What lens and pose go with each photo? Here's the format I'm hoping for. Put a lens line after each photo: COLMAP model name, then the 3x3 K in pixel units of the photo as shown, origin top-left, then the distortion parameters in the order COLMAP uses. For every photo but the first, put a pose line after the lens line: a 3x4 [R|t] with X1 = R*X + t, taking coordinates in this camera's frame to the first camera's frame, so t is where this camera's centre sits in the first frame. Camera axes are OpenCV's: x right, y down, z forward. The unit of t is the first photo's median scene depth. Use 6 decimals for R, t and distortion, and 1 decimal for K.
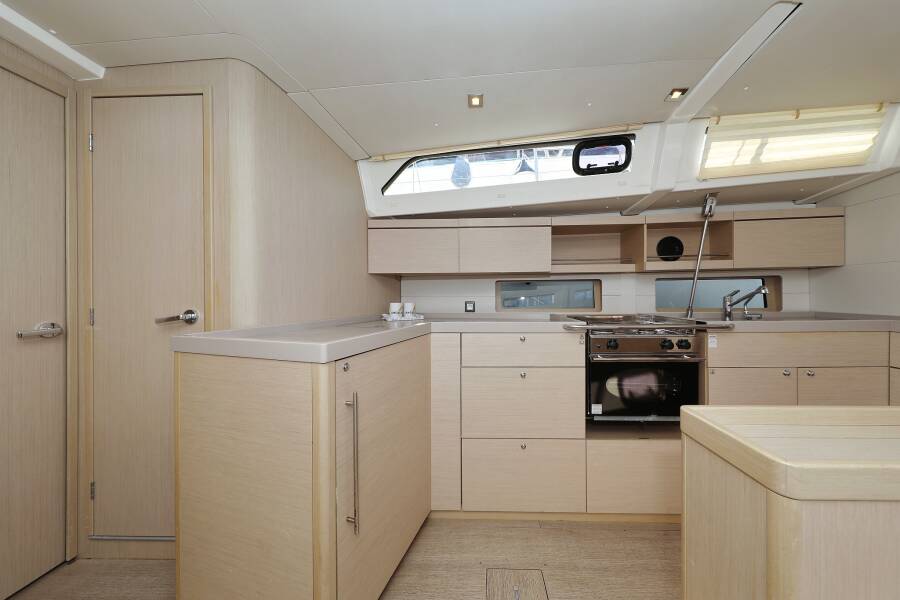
lens RADIAL K [[323.4, 0, 461.9], [0, 323.4, 293.0], [0, 0, 1]] dist [-0.001935, -0.000026]
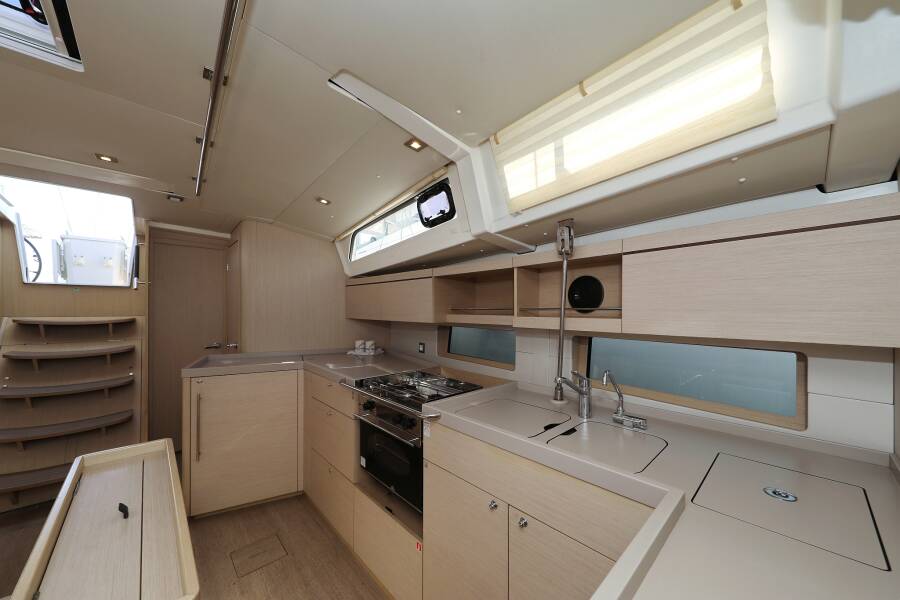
lens RADIAL K [[350.2, 0, 448.8], [0, 350.2, 304.2], [0, 0, 1]] dist [0.001001, 0.000020]
pose [[0.671236, 0.009939, -0.741177, 1.258665], [-0.007868, 0.999949, 0.006284, -0.149565], [0.741202, 0.001614, 0.671280, 0.358508]]
